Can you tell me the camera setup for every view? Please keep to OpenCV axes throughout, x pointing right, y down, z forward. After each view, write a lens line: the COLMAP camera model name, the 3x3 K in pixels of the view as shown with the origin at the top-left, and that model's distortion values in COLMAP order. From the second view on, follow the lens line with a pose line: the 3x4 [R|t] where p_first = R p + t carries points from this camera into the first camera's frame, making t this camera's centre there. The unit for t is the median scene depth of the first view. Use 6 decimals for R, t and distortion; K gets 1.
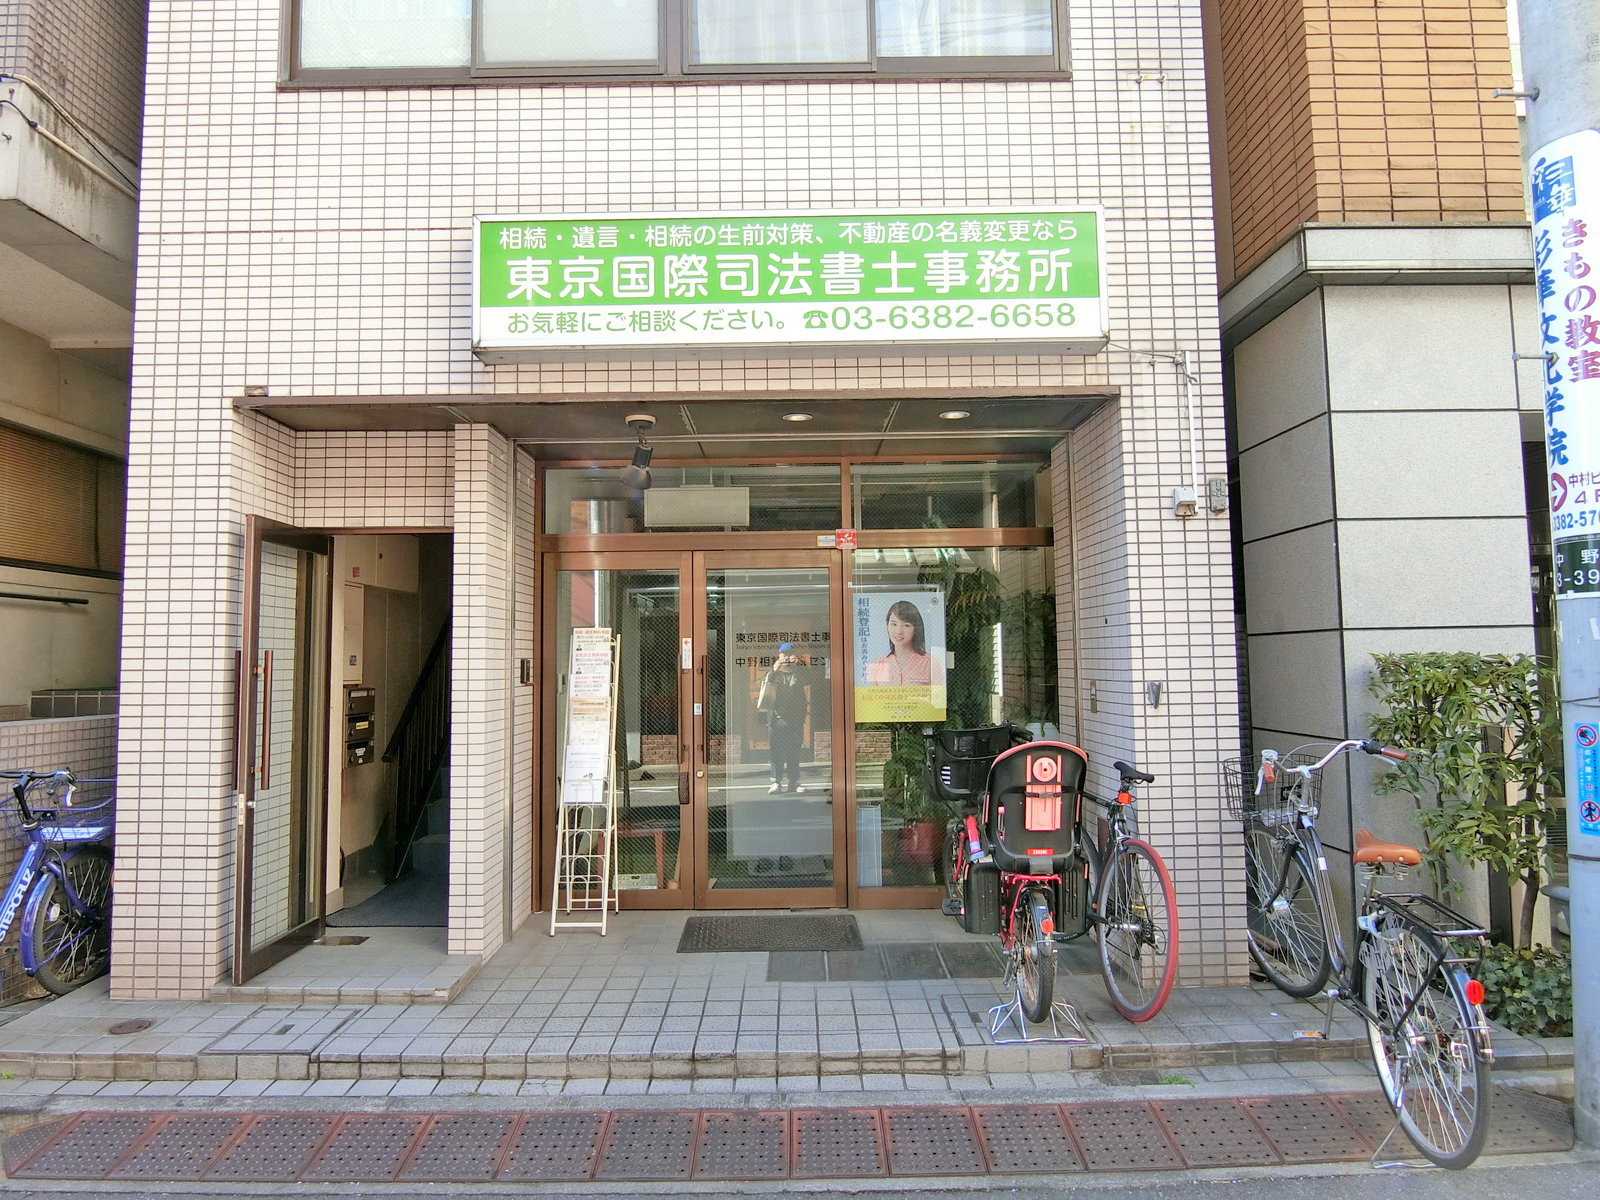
lens RADIAL K [[973.4, 0, 799.6], [0, 973.4, 599.6], [0, 0, 1]] dist [-0.017568, -0.003218]
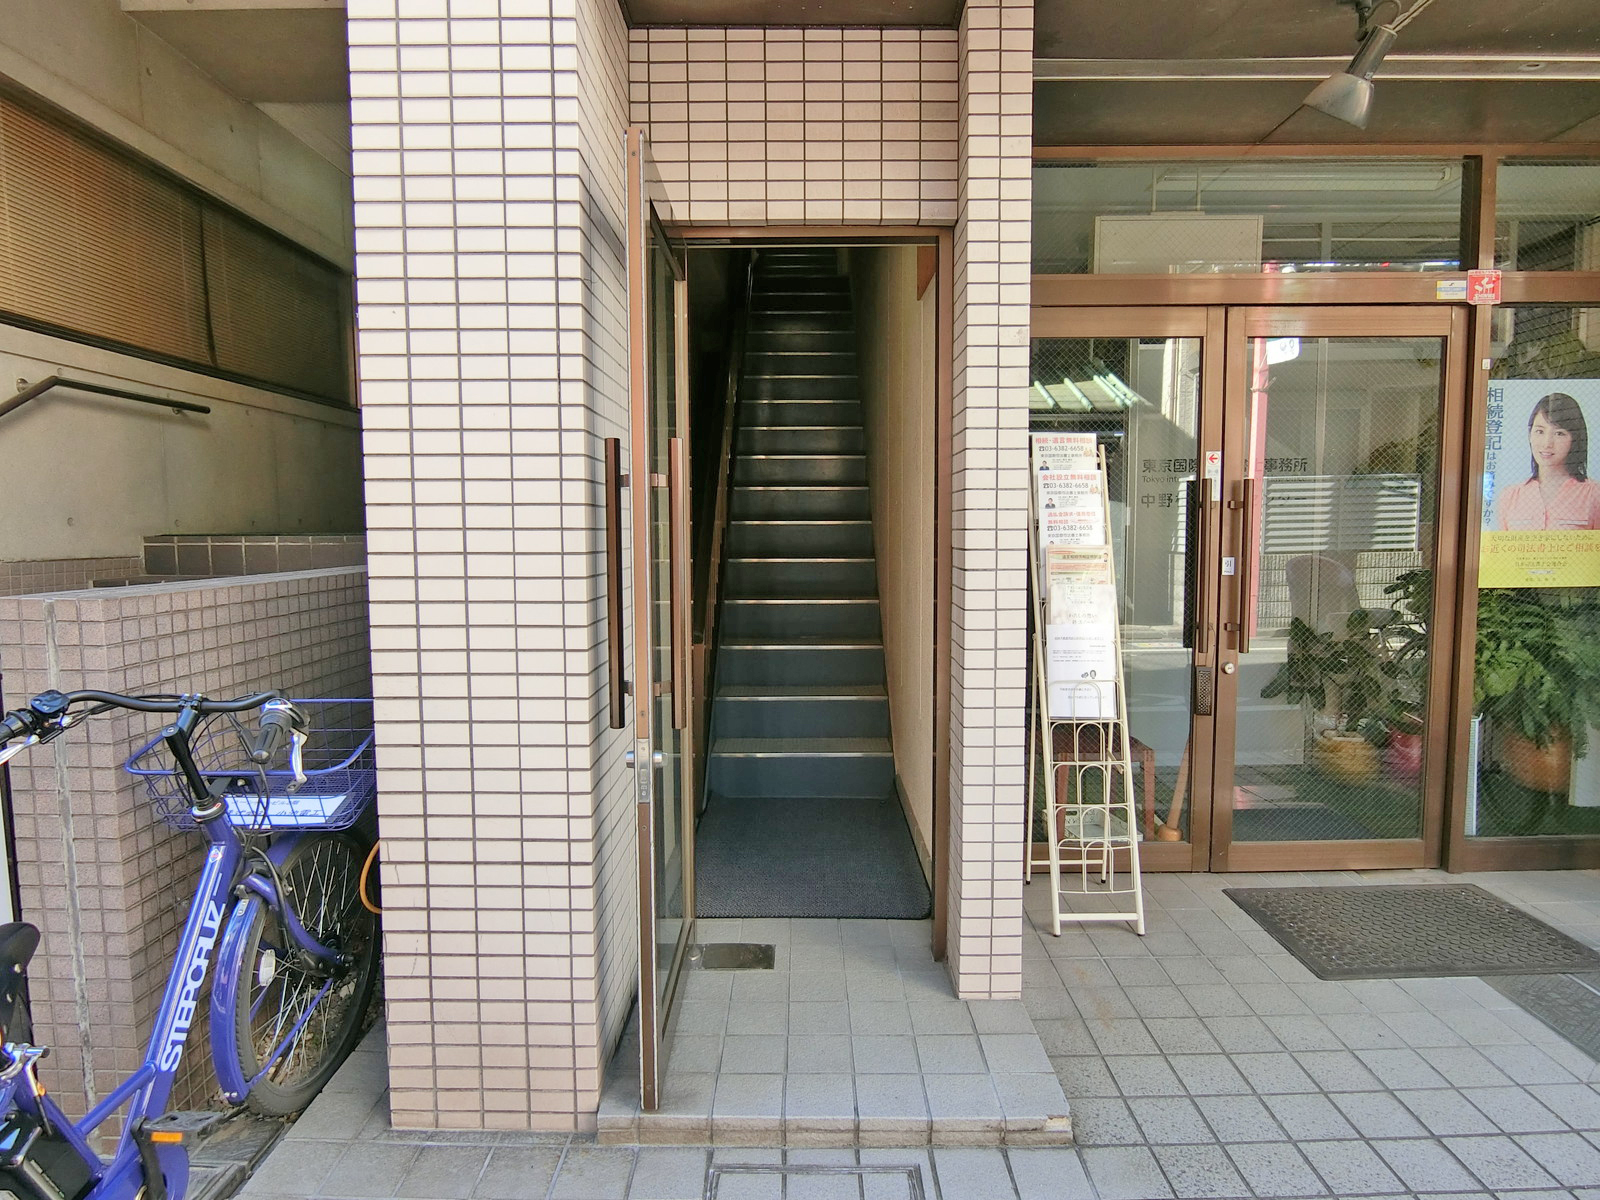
lens RADIAL K [[882.3, 0, 799.9], [0, 882.3, 593.6], [0, 0, 1]] dist [-0.013460, -0.001190]
pose [[0.999958, 0.005311, -0.007533, -0.426348], [-0.004177, 0.989670, 0.143303, 0.057723], [0.008216, -0.143266, 0.989650, 0.497602]]
